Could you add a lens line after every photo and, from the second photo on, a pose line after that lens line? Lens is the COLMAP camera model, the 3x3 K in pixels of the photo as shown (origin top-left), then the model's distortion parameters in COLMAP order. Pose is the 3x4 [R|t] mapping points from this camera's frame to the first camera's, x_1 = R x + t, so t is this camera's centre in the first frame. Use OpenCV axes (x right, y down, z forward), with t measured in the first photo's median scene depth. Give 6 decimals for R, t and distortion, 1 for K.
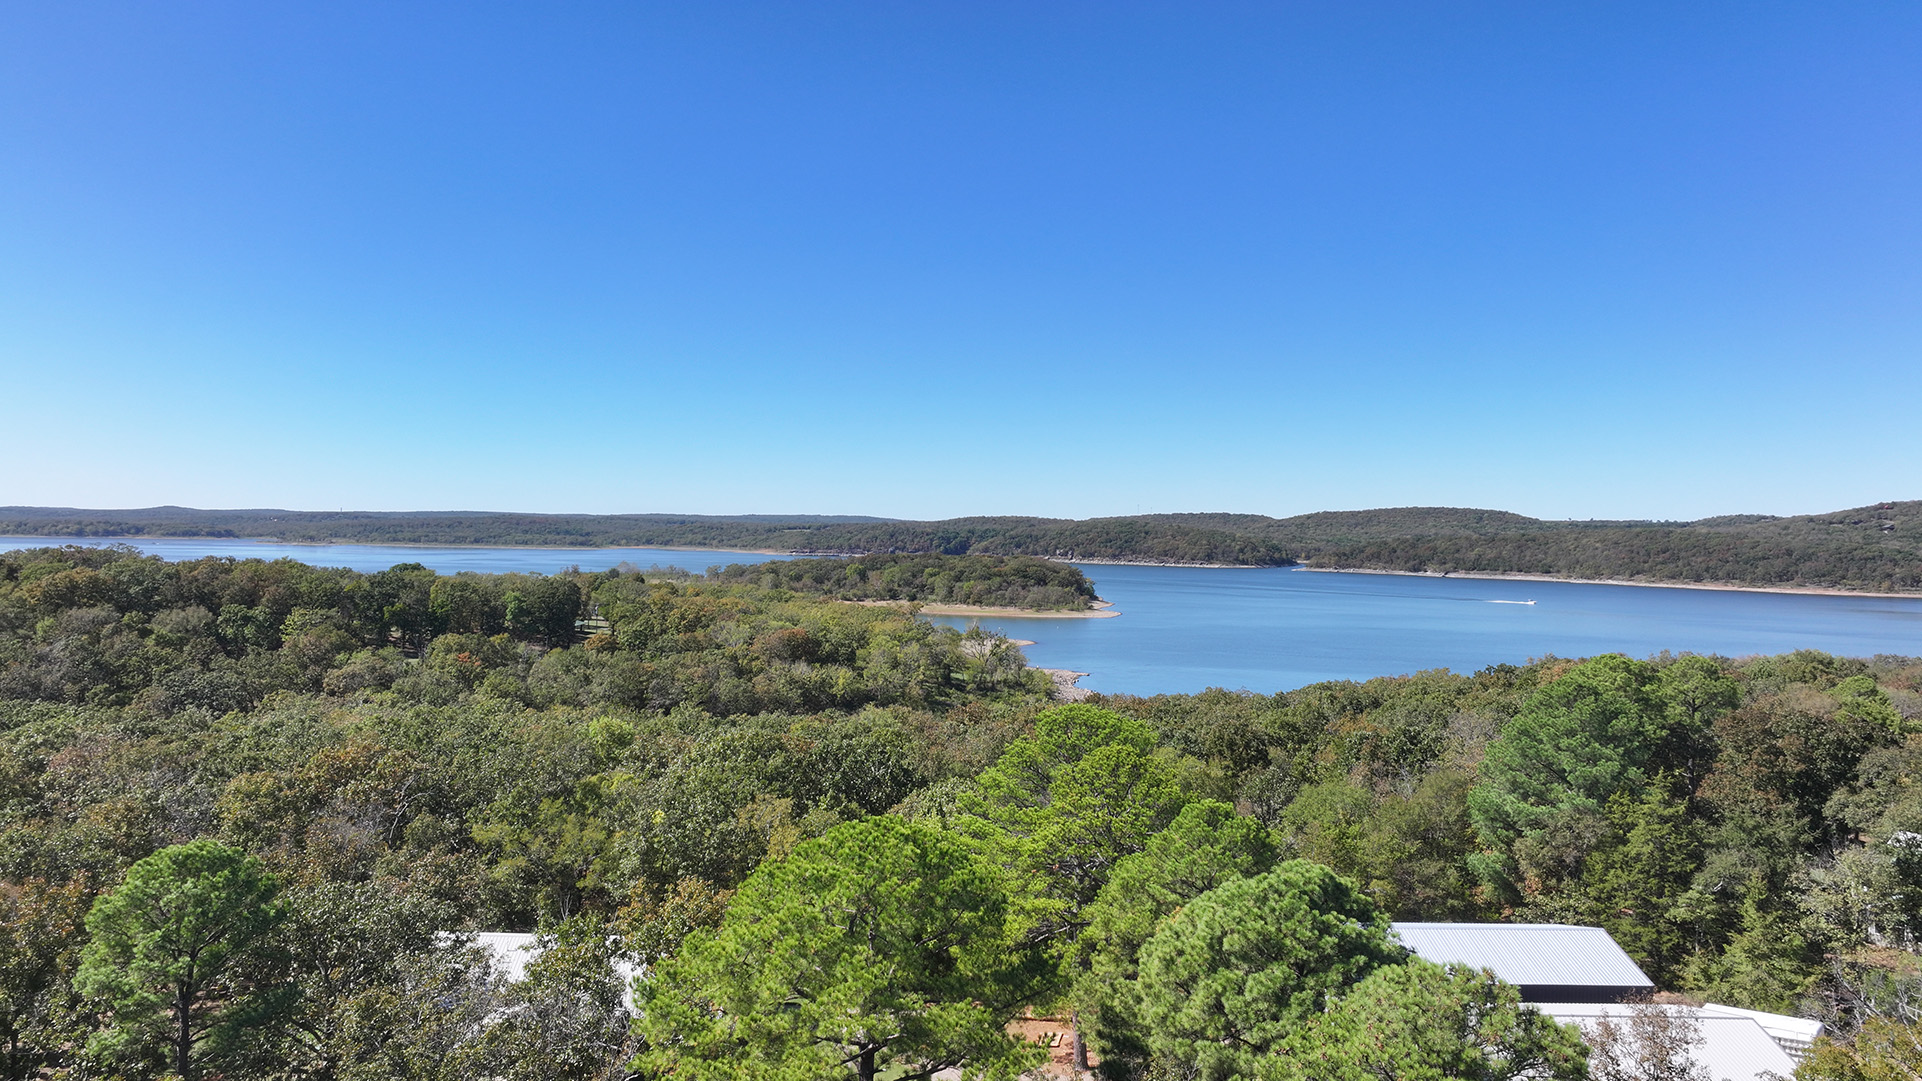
lens RADIAL K [[1339.5, 0, 961.0], [0, 1339.5, 540.5], [0, 0, 1]] dist [-0.003295, 0.019833]
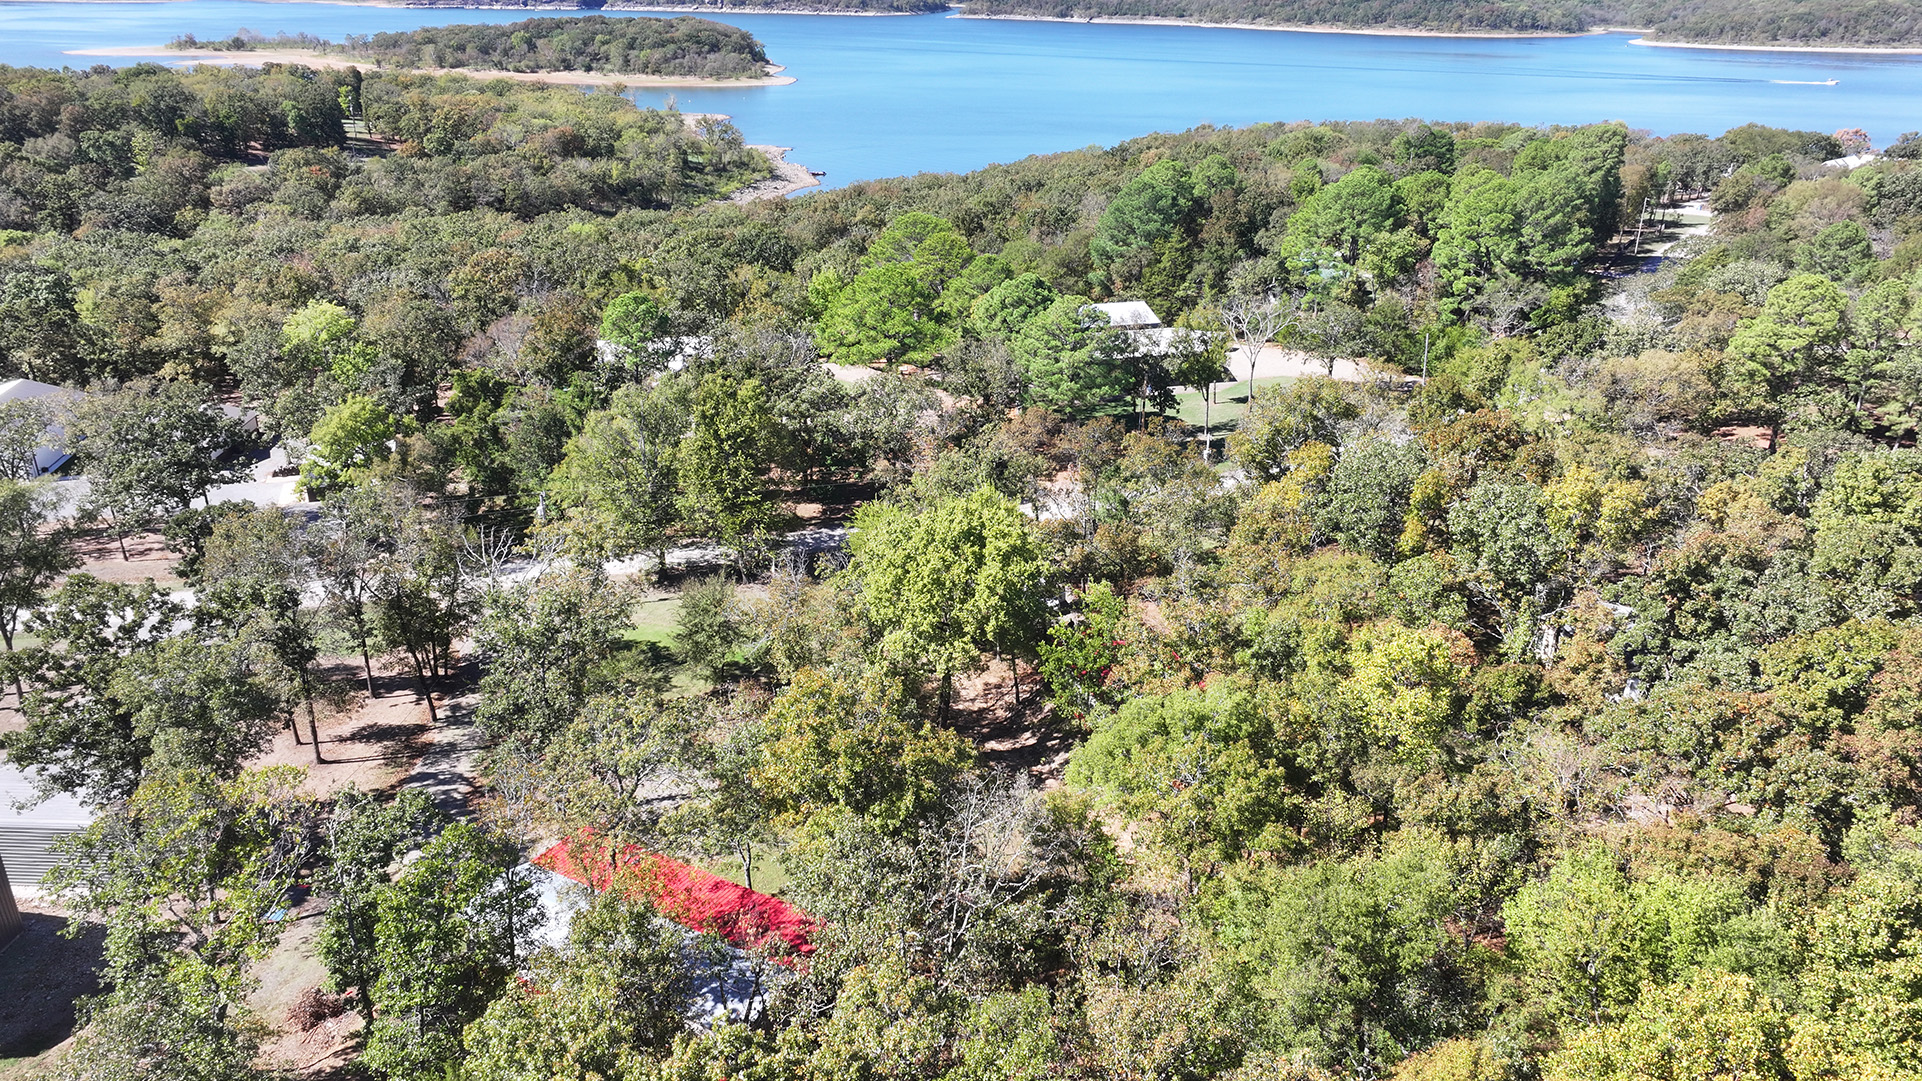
lens RADIAL K [[1342.2, 0, 962.9], [0, 1342.2, 526.6], [0, 0, 1]] dist [0.005865, 0.006232]
pose [[0.966756, -0.106302, 0.232559, -0.087134], [0.009940, 0.924427, 0.381229, -0.051191], [-0.255509, -0.366244, 0.894752, -0.249054]]
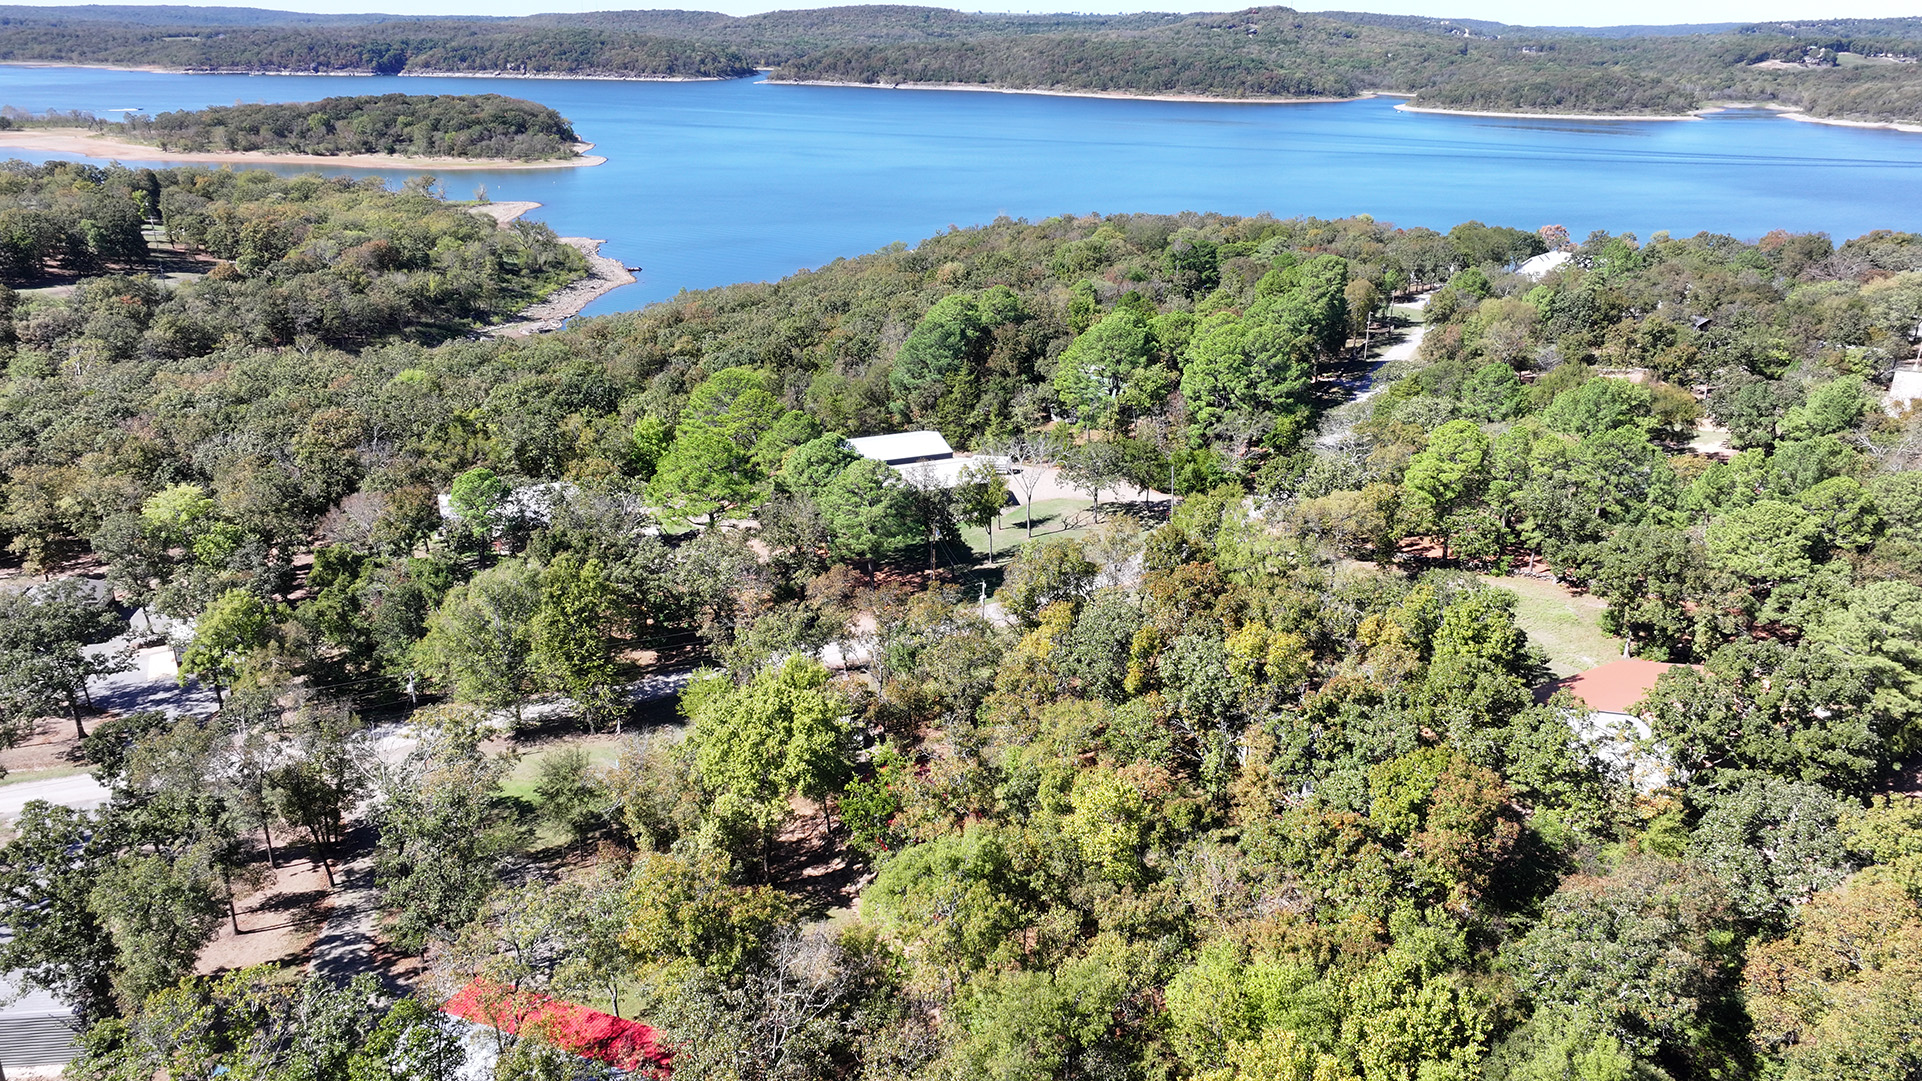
lens RADIAL K [[1339.5, 0, 961.0], [0, 1339.5, 540.5], [0, 0, 1]] dist [-0.003295, 0.019833]
pose [[0.924454, -0.143998, 0.353057, -0.093422], [0.008383, 0.933397, 0.358747, -0.099468], [-0.381201, -0.328685, 0.864090, -0.296001]]
